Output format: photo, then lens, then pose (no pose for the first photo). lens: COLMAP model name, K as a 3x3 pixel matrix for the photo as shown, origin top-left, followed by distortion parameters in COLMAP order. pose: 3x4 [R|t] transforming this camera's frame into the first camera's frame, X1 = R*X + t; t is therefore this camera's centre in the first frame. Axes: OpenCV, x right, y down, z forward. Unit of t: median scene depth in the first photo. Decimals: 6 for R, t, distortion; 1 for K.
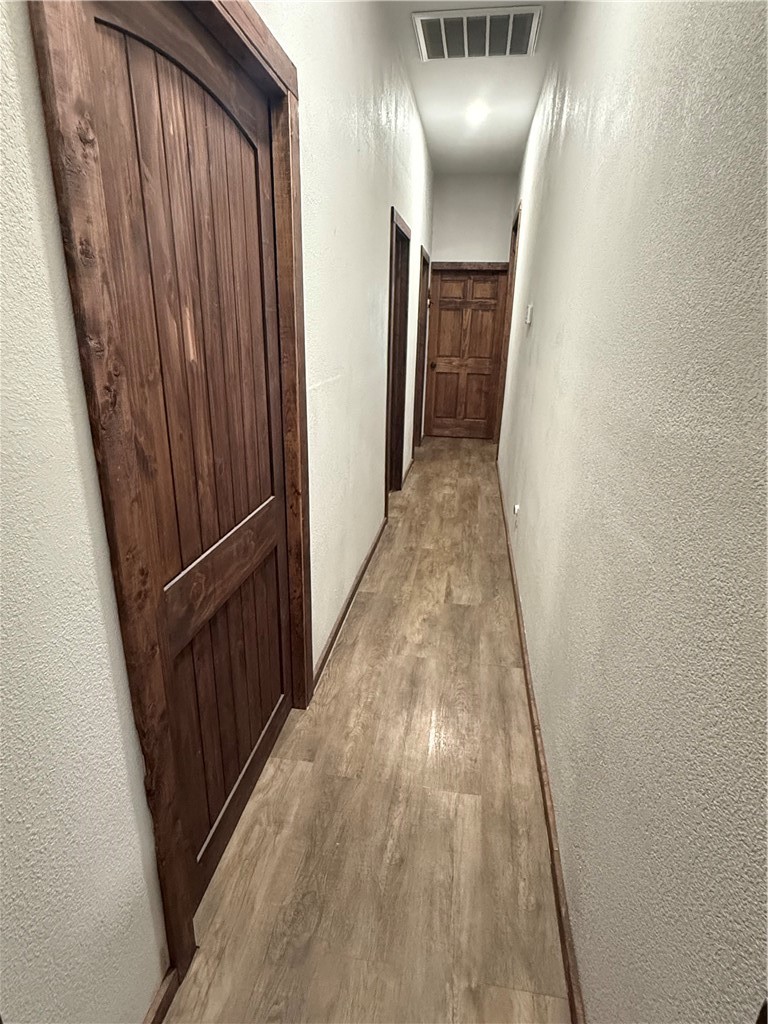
lens RADIAL K [[553.0, 0, 384.0], [0, 553.0, 512.0], [0, 0, 1]] dist [-0.000312, -0.000052]
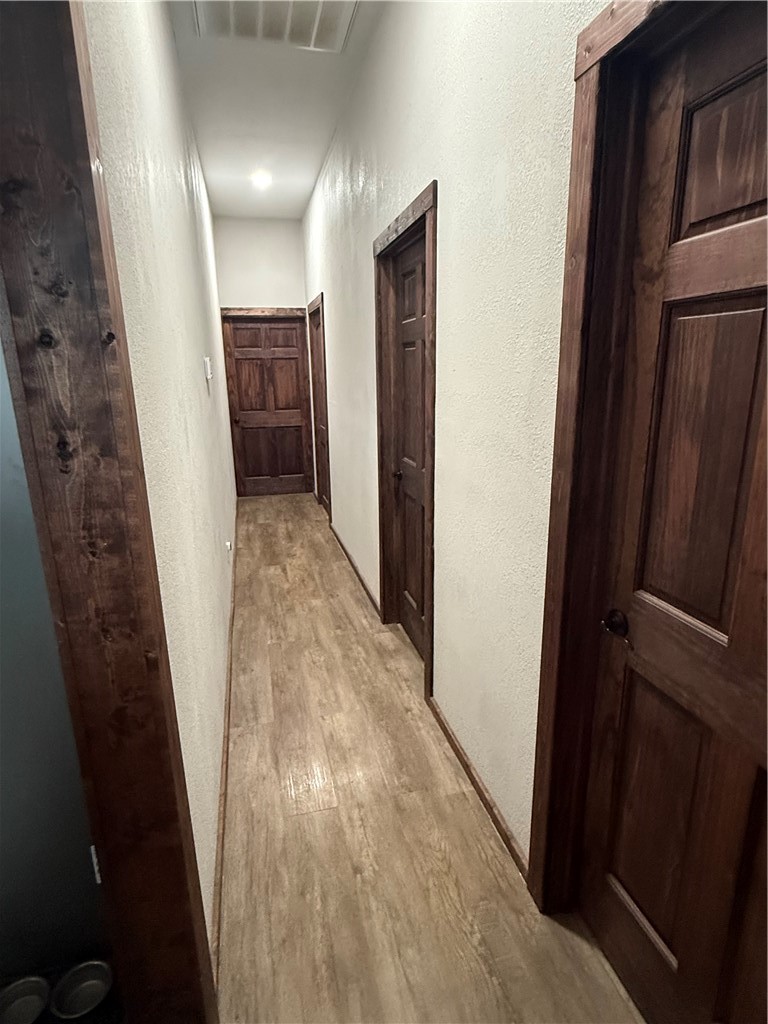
lens RADIAL K [[553.0, 0, 384.0], [0, 553.0, 512.0], [0, 0, 1]] dist [-0.000312, -0.000052]
pose [[-0.922168, 0.092423, -0.375585, 0.341126], [-0.130365, 0.839949, 0.526774, -0.633437], [0.364158, 0.534737, -0.762525, 1.802942]]
